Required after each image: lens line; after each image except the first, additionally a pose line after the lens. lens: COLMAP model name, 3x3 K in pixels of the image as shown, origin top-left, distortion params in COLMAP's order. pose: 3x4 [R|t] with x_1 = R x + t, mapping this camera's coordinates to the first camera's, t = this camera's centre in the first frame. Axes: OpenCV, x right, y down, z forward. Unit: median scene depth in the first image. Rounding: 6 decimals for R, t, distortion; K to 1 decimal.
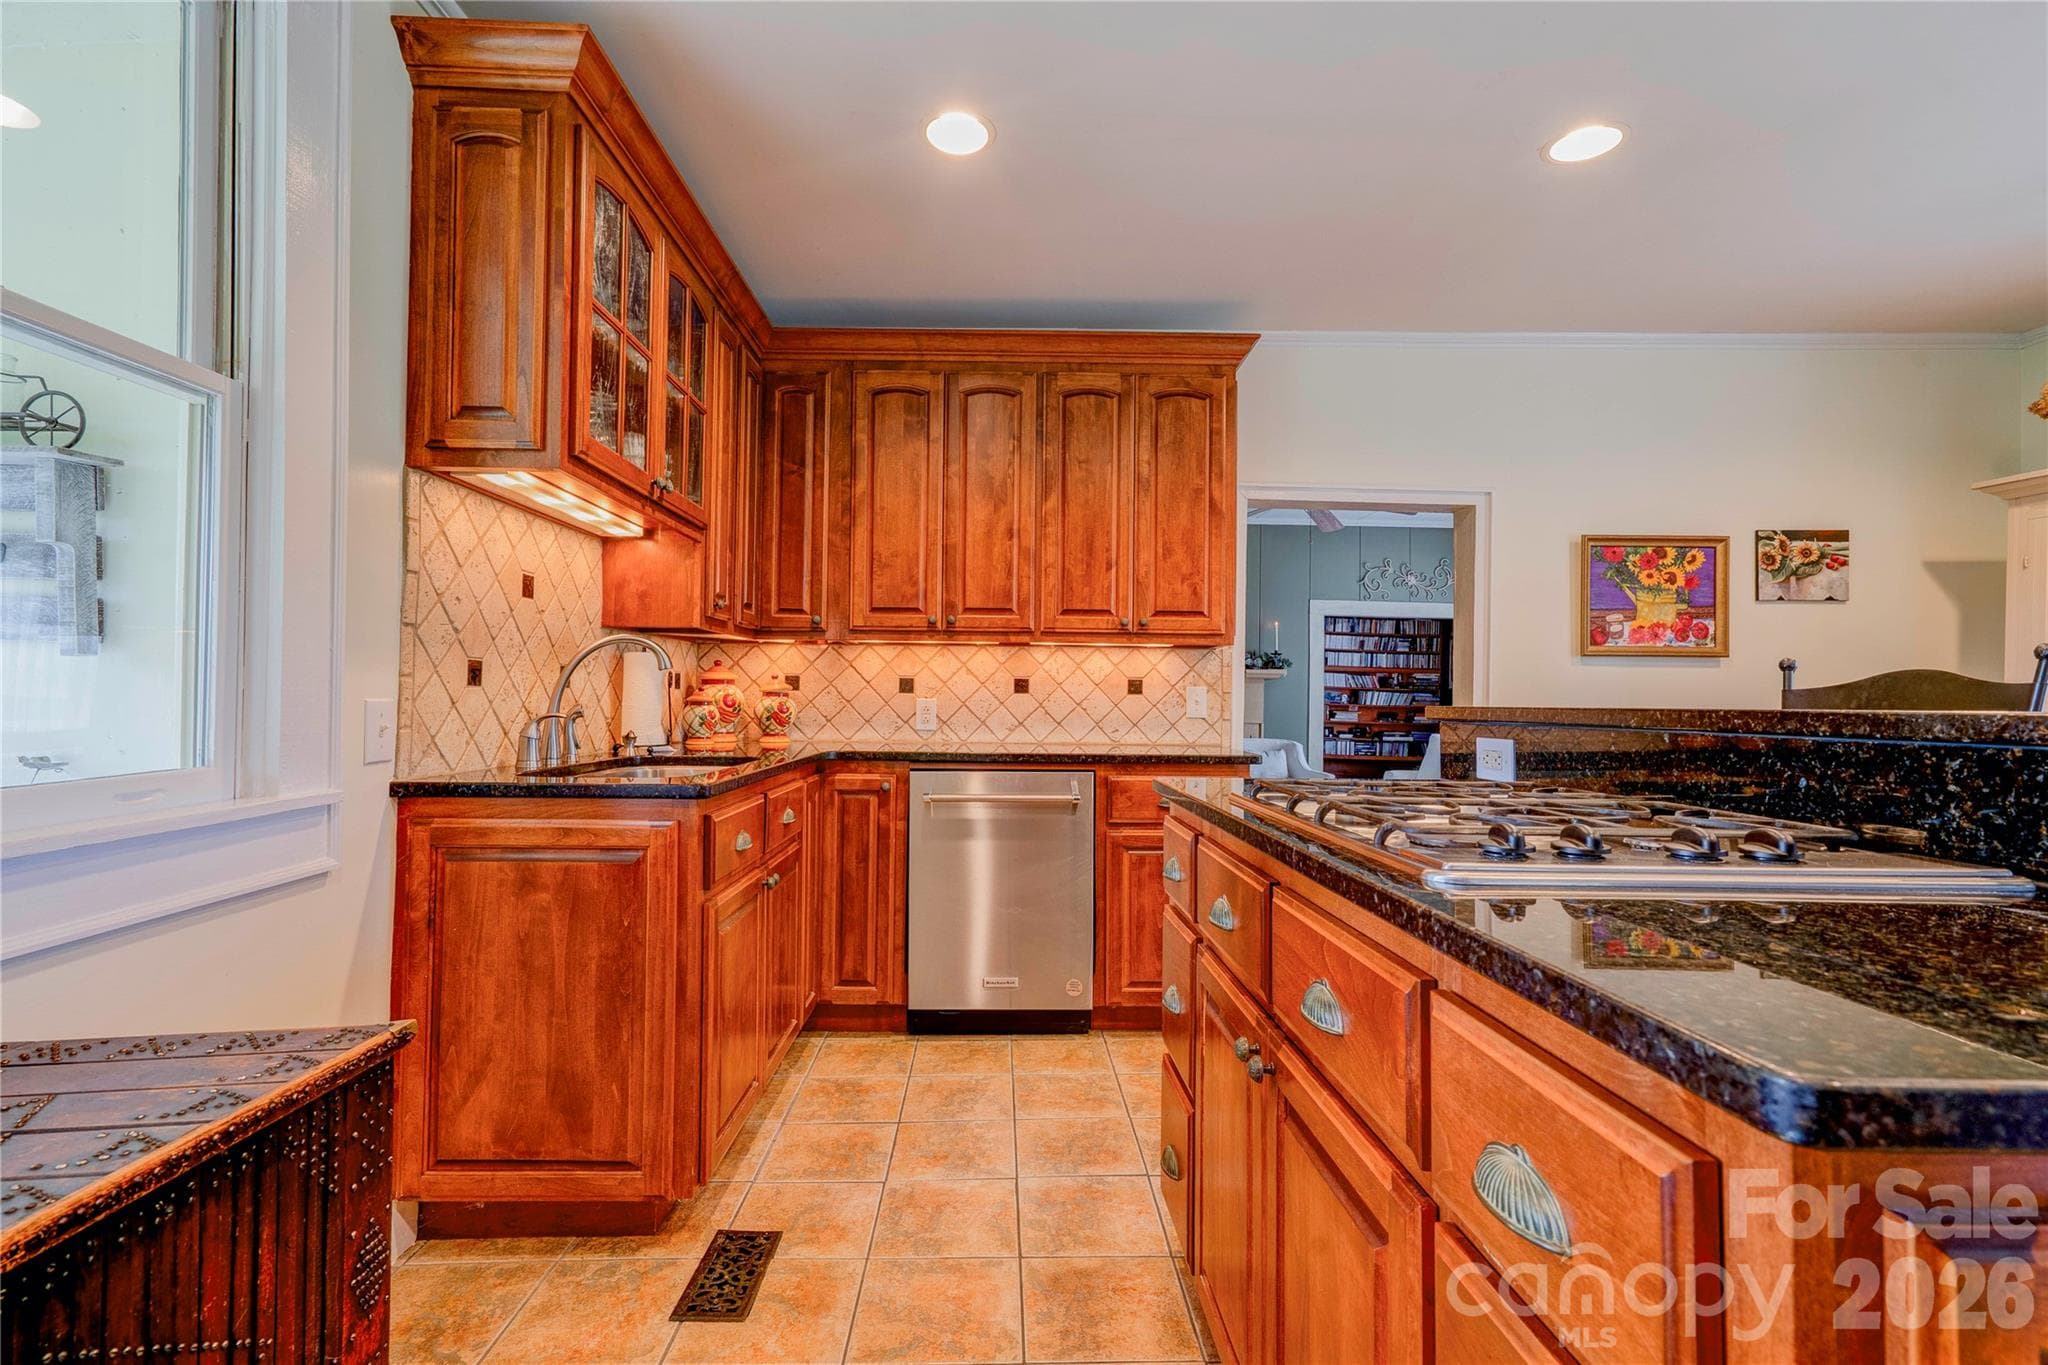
lens RADIAL K [[956.9, 0, 1008.4], [0, 956.9, 676.3], [0, 0, 1]] dist [-0.010124, 0.016038]
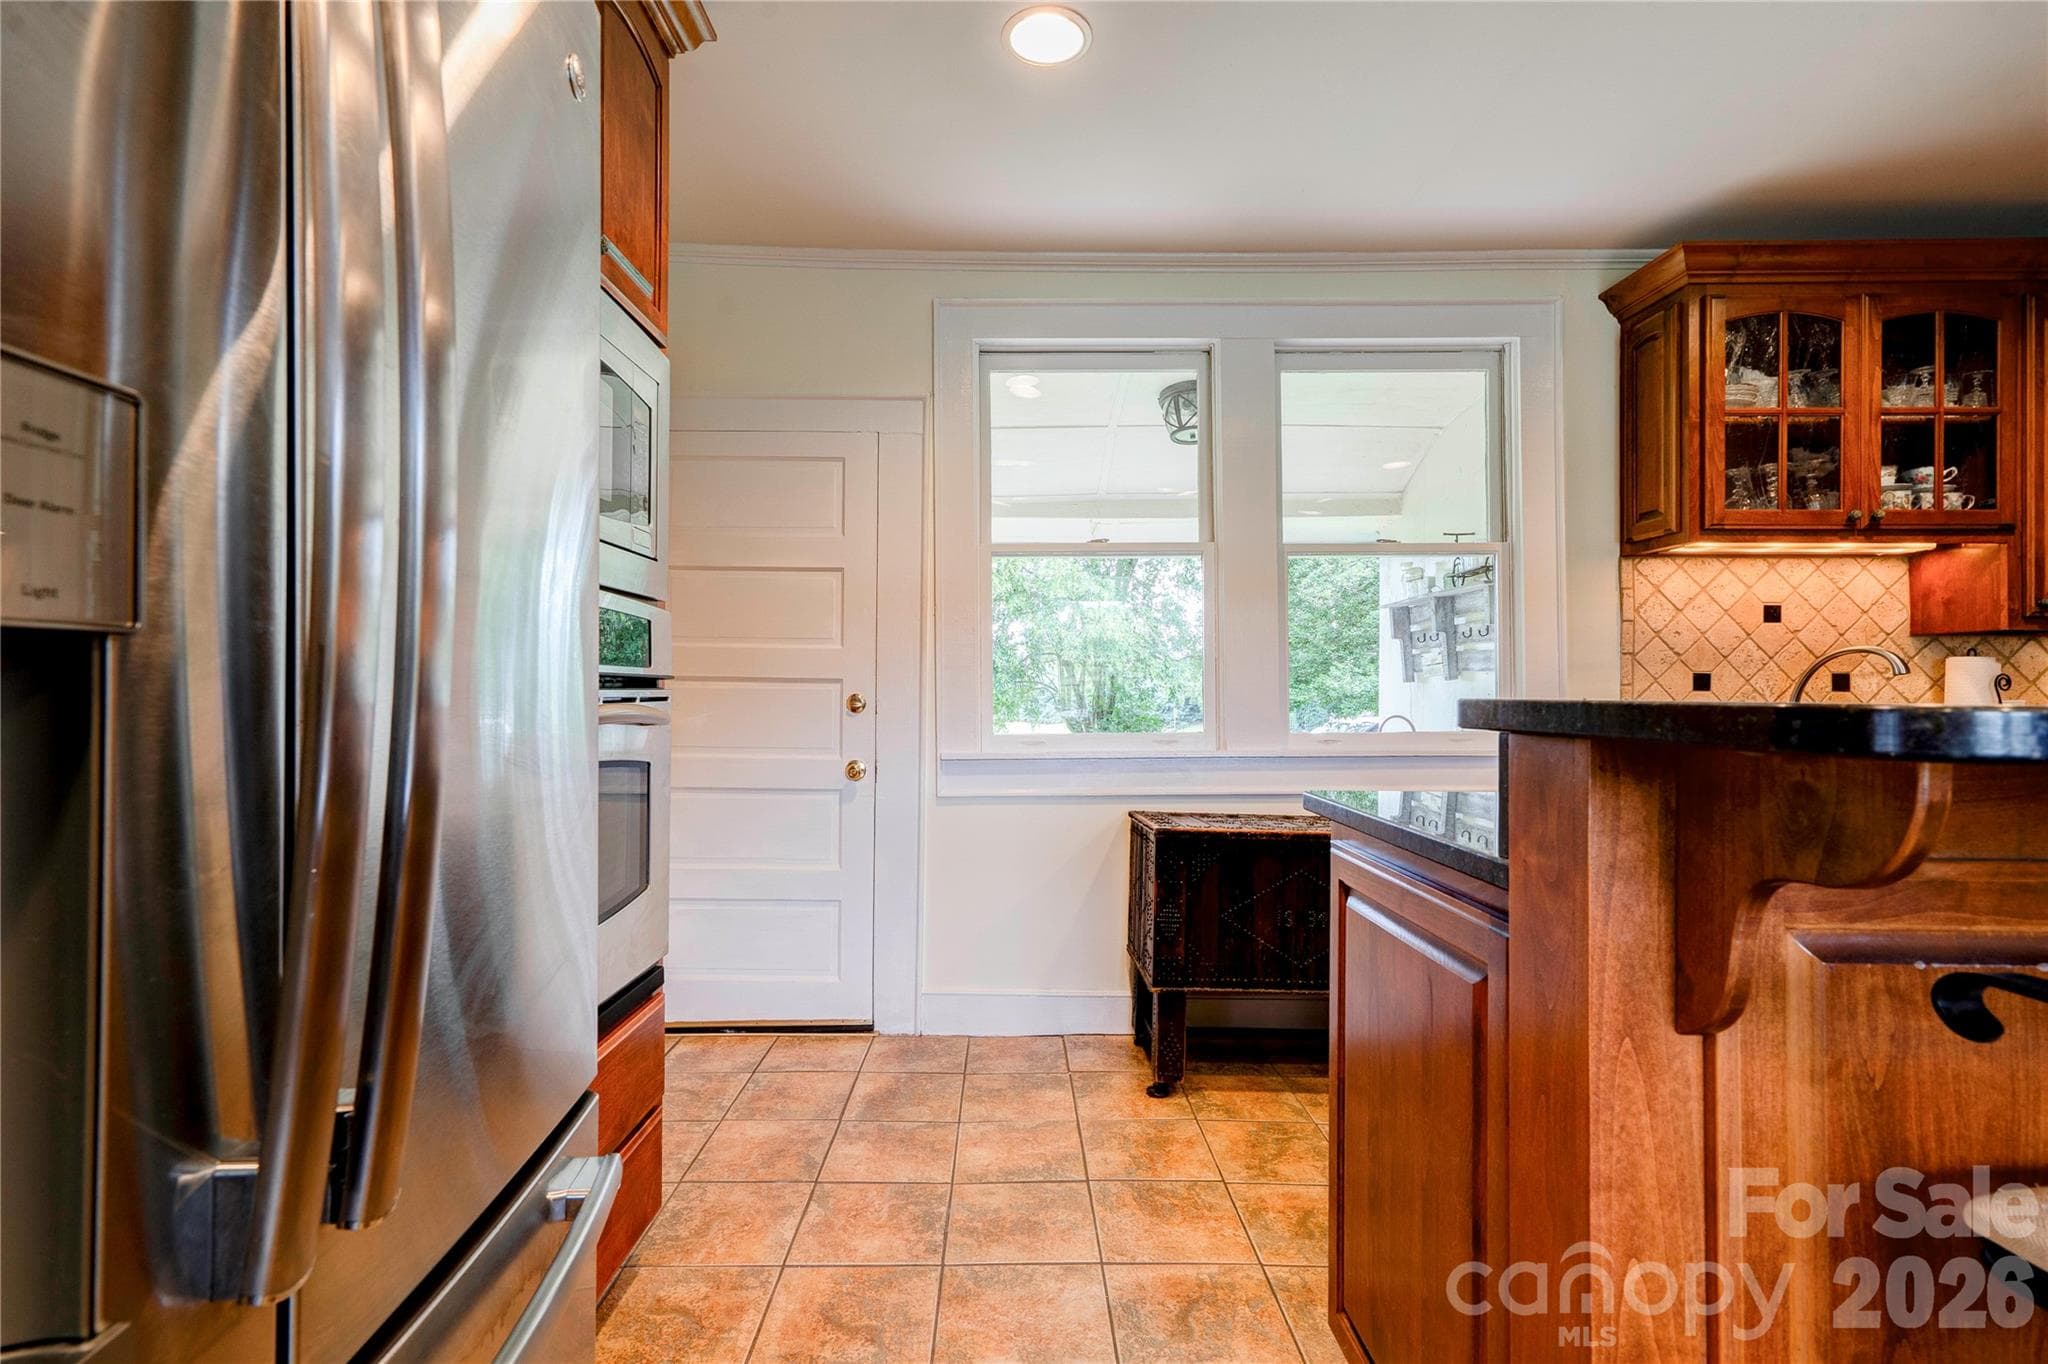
lens RADIAL K [[906.6, 0, 1027.7], [0, 906.6, 677.4], [0, 0, 1]] dist [0.013013, 0.000672]
pose [[-0.006005, -0.017964, -0.999821, 0.519855], [0.016983, 0.999693, -0.018064, -0.001782], [0.999838, -0.017088, -0.005698, -0.003837]]
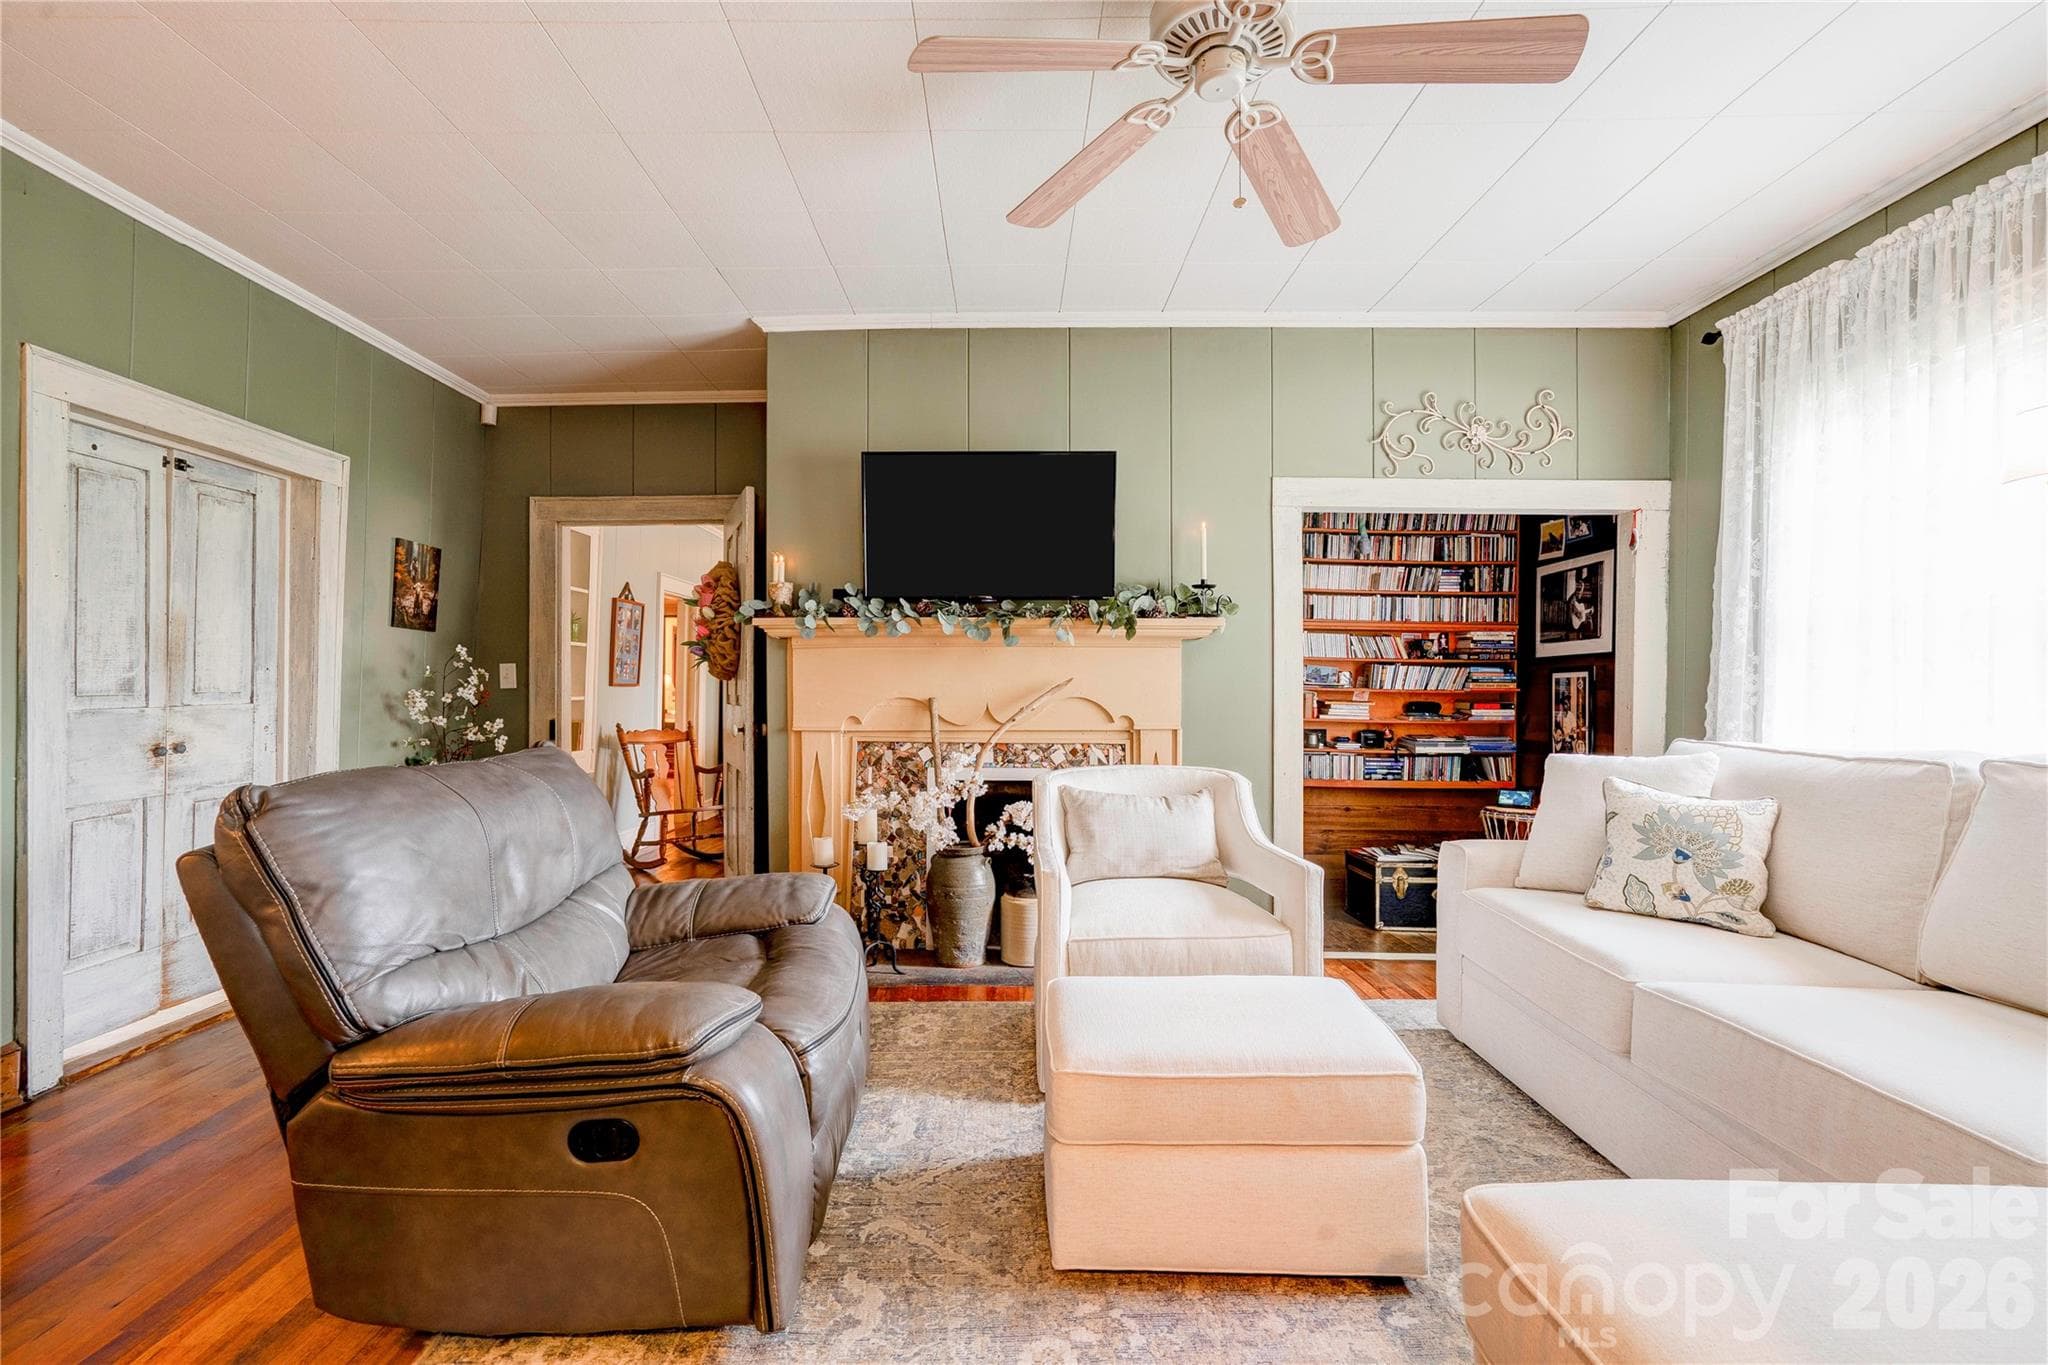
lens RADIAL K [[956.9, 0, 1008.4], [0, 956.9, 676.3], [0, 0, 1]] dist [-0.010124, 0.016038]
pose [[0.999914, -0.013096, 0.000411, 0.392062], [0.013092, 0.999879, 0.008442, 0.036888], [-0.000521, -0.008436, 0.999964, 1.119143]]
